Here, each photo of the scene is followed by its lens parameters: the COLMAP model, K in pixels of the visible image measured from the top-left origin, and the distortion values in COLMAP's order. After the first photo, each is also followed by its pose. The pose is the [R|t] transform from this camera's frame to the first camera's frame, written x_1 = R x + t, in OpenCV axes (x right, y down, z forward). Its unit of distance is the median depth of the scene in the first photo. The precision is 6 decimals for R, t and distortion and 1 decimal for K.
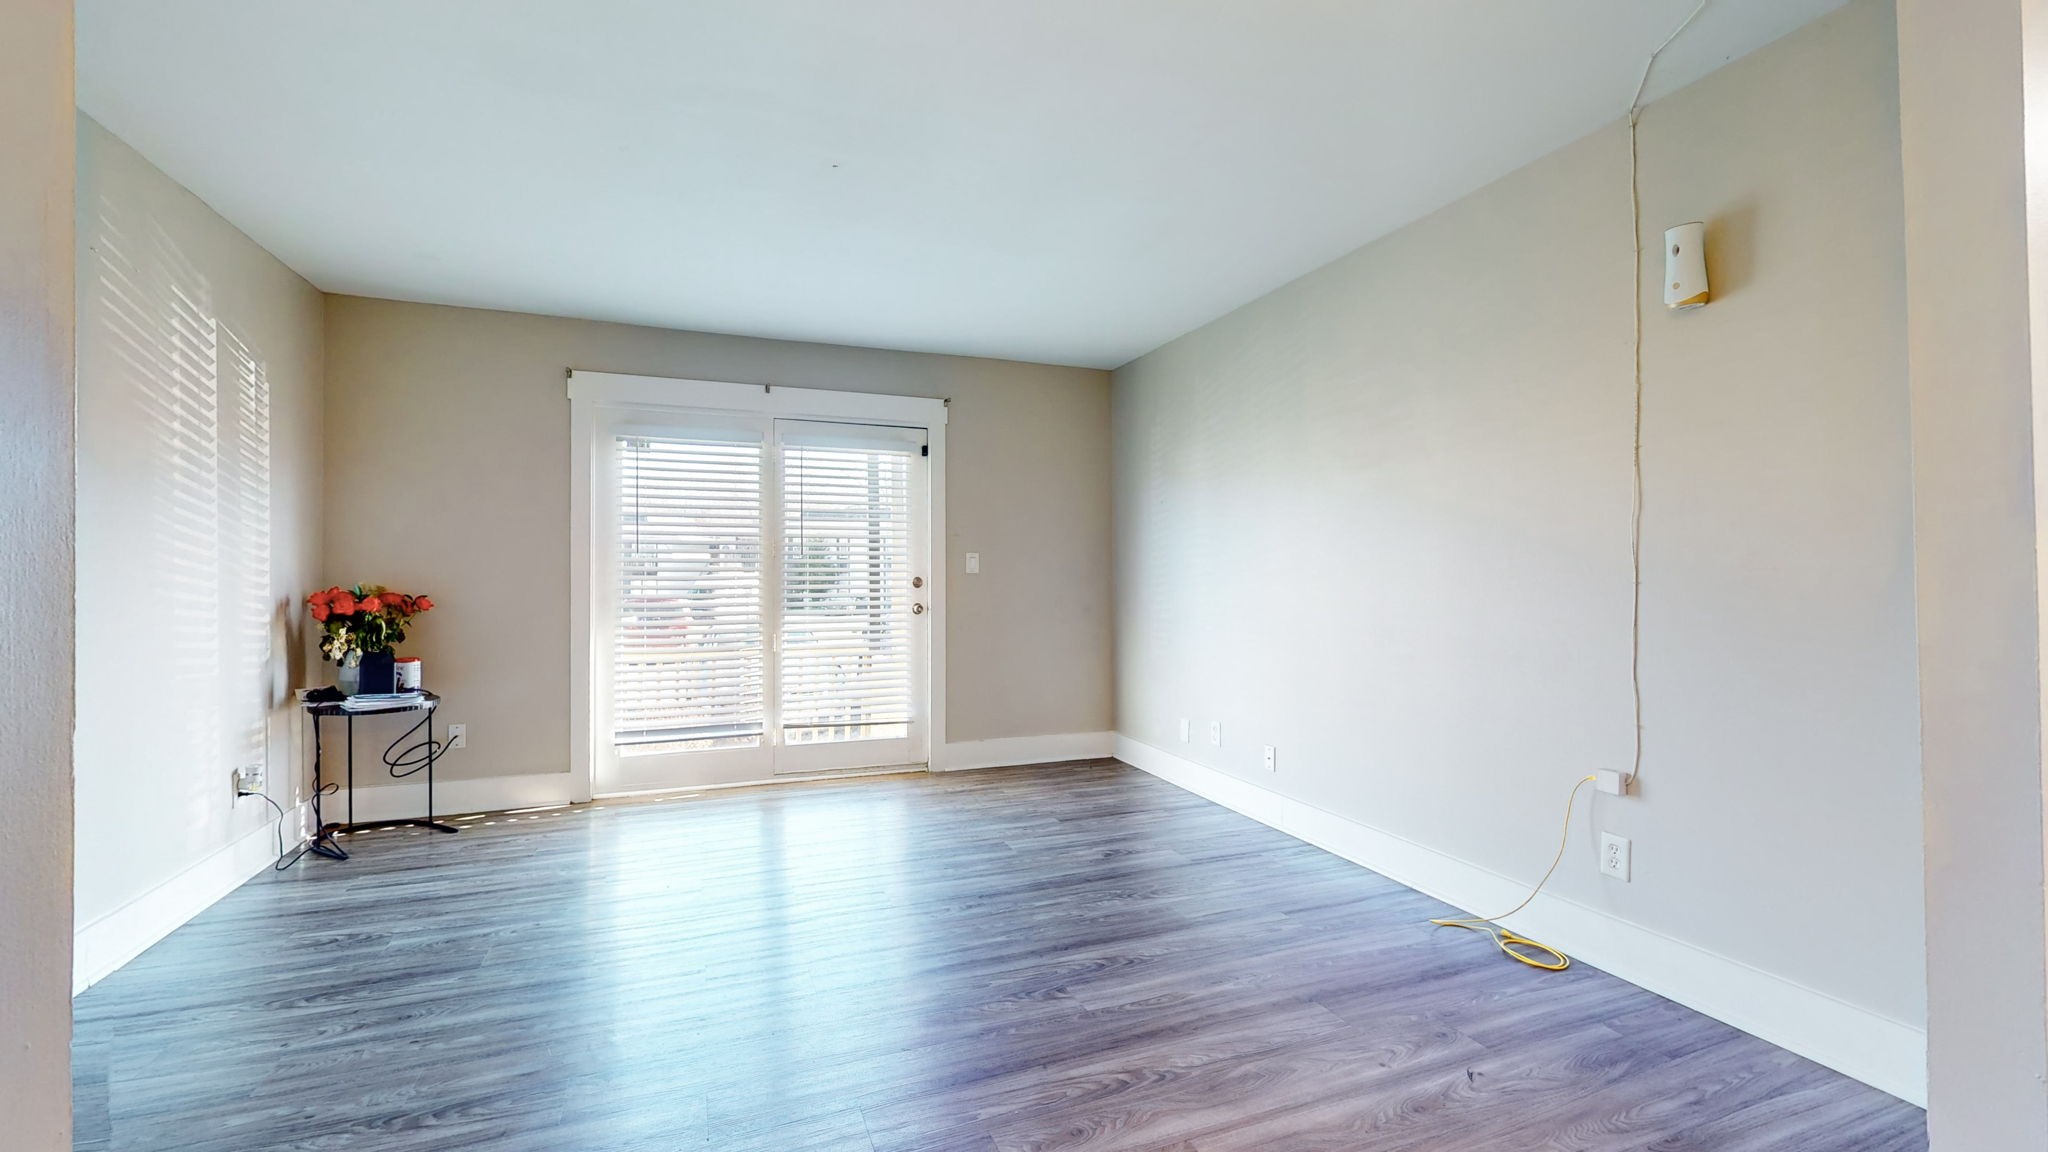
lens RADIAL K [[844.3, 0, 1028.6], [0, 844.3, 577.9], [0, 0, 1]] dist [-0.001991, -0.000443]
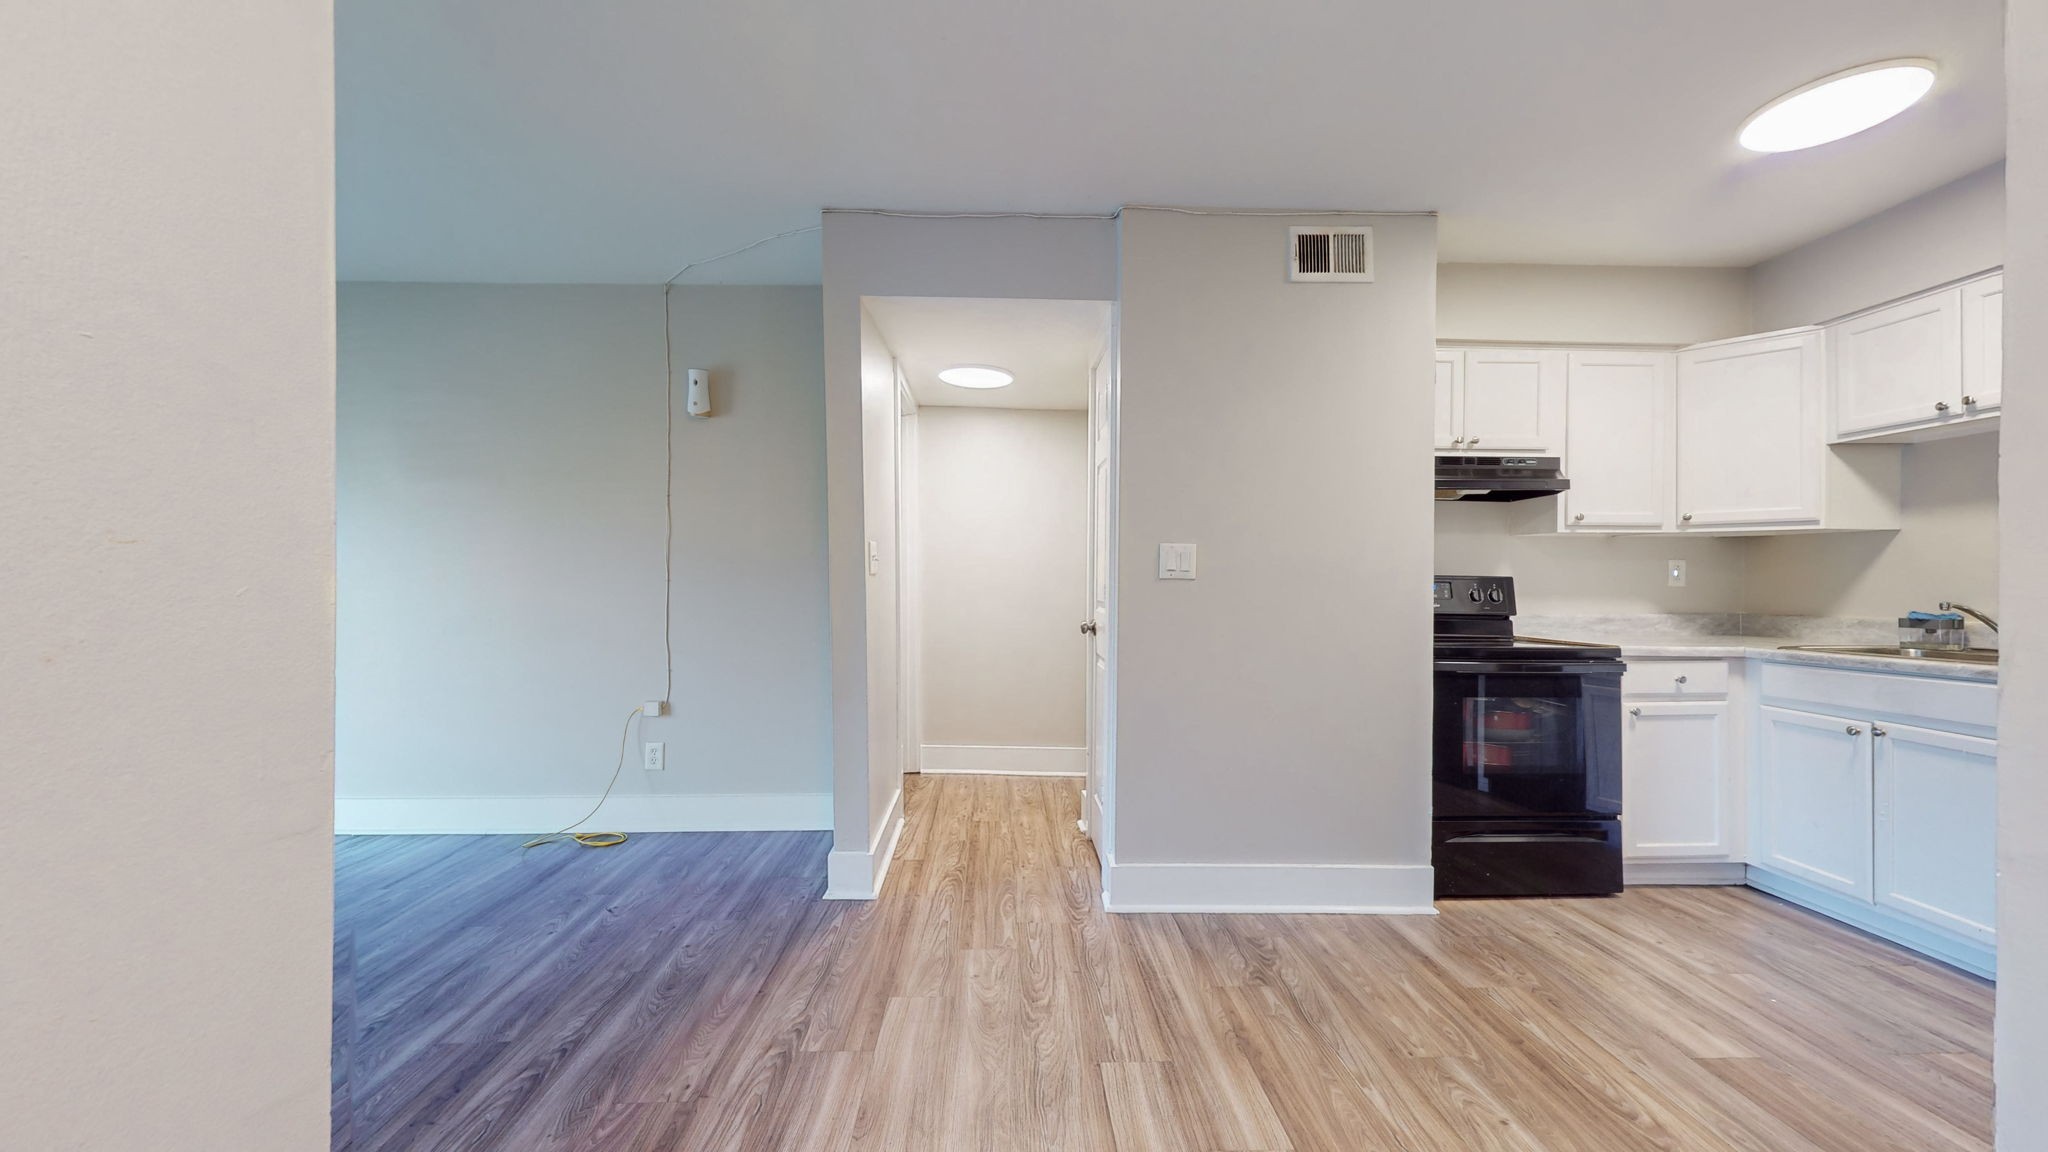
lens RADIAL K [[743.5, 0, 1020.4], [0, 743.5, 576.8], [0, 0, 1]] dist [-0.001008, -0.000093]
pose [[0.337550, 0.001552, 0.941306, -0.233992], [-0.000642, 0.999999, -0.001419, 0.000198], [-0.941307, -0.000125, 0.337551, -0.063403]]
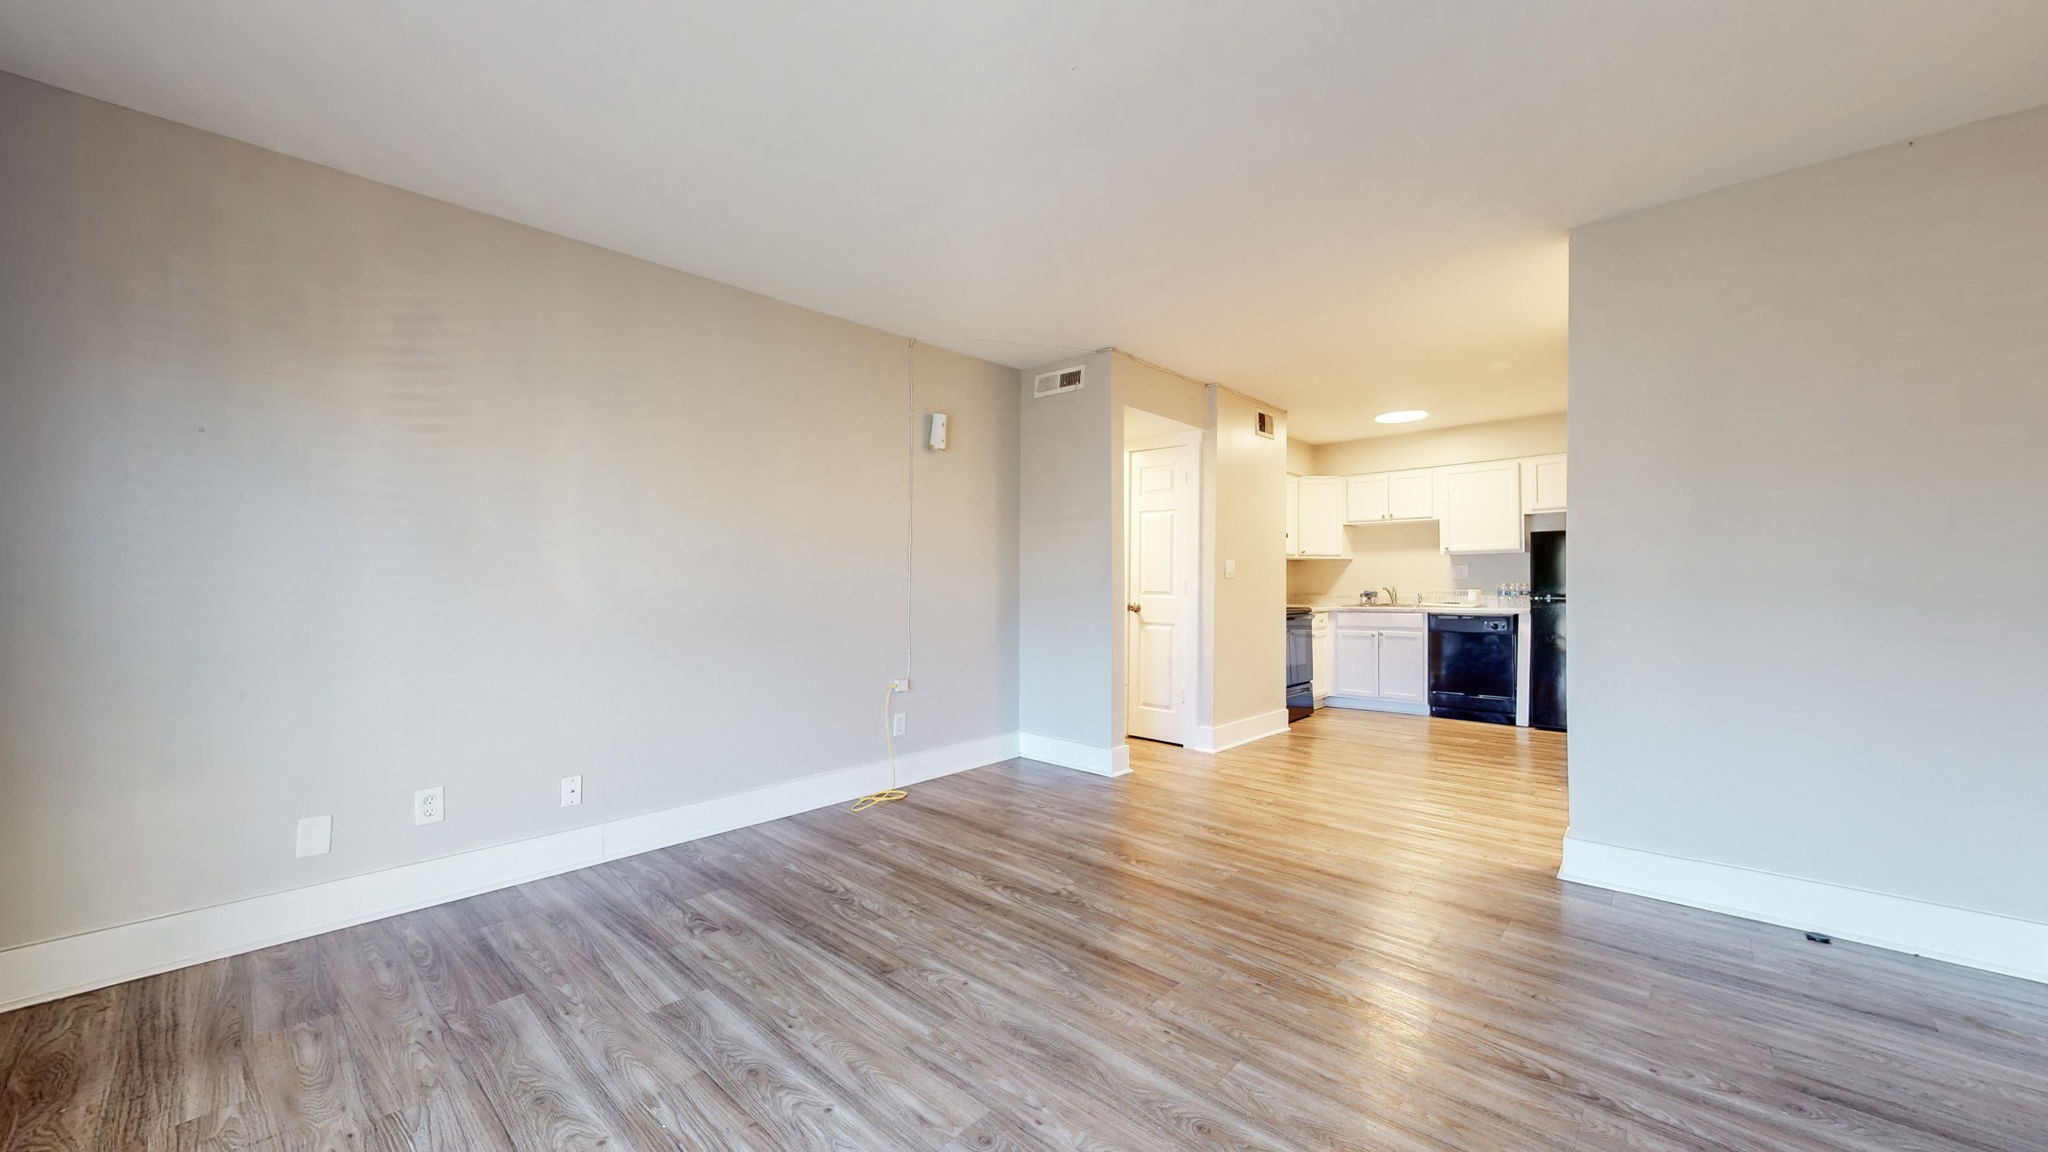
lens RADIAL K [[750.5, 0, 1024.2], [0, 750.5, 573.8], [0, 0, 1]] dist [-0.001574, -0.000396]
pose [[-0.433782, 0.007679, 0.900985, -0.593764], [0.000818, 0.999967, -0.008129, 0.003991], [-0.901018, -0.002789, -0.433773, 0.935138]]
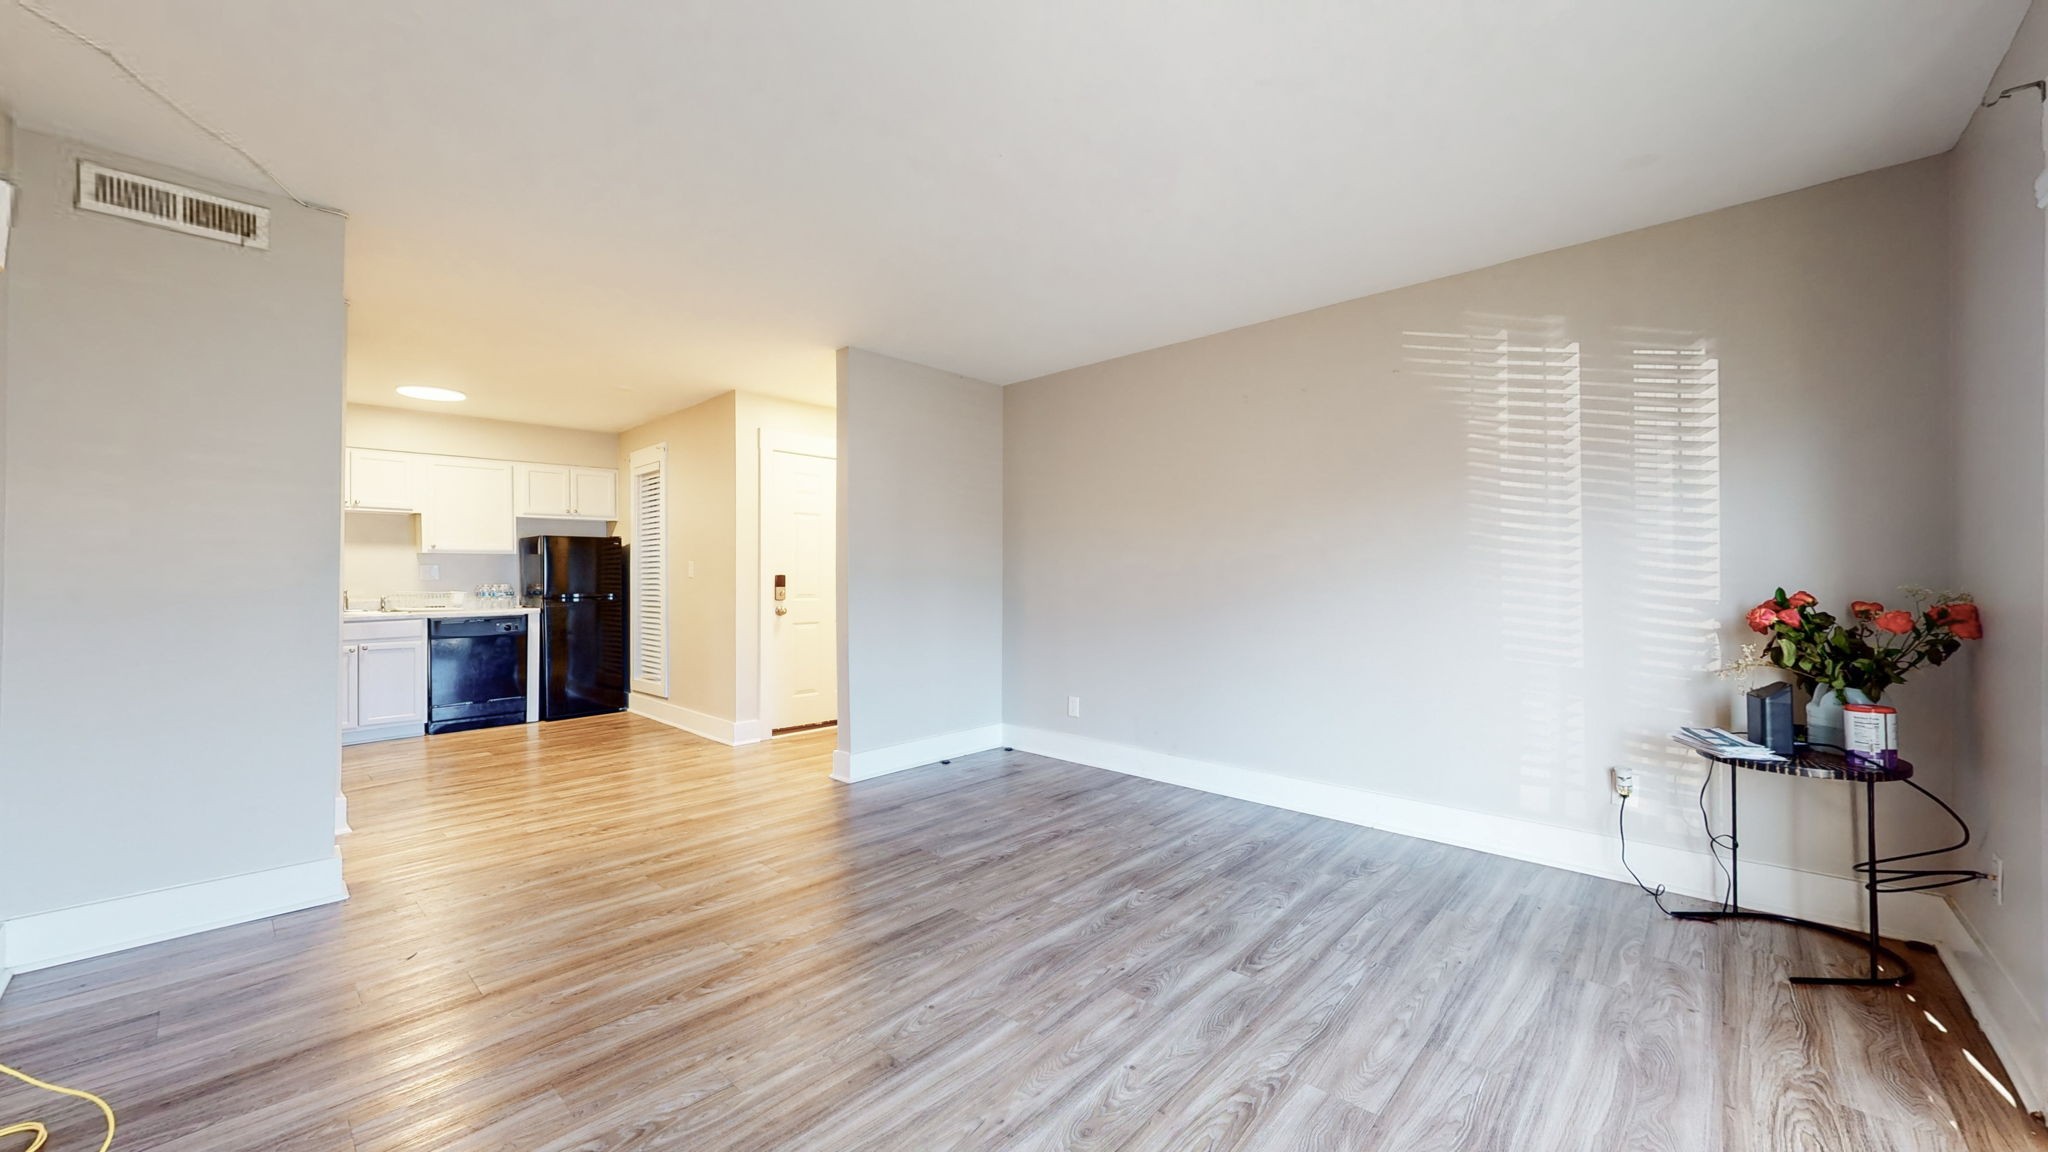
lens RADIAL K [[750.5, 0, 1025.3], [0, 750.5, 583.0], [0, 0, 1]] dist [-0.001574, -0.000396]
pose [[-0.901983, 0.004490, -0.431748, 0.081004], [0.001097, 0.999967, 0.008109, -0.002442], [0.431770, 0.006841, -0.901958, 1.233499]]
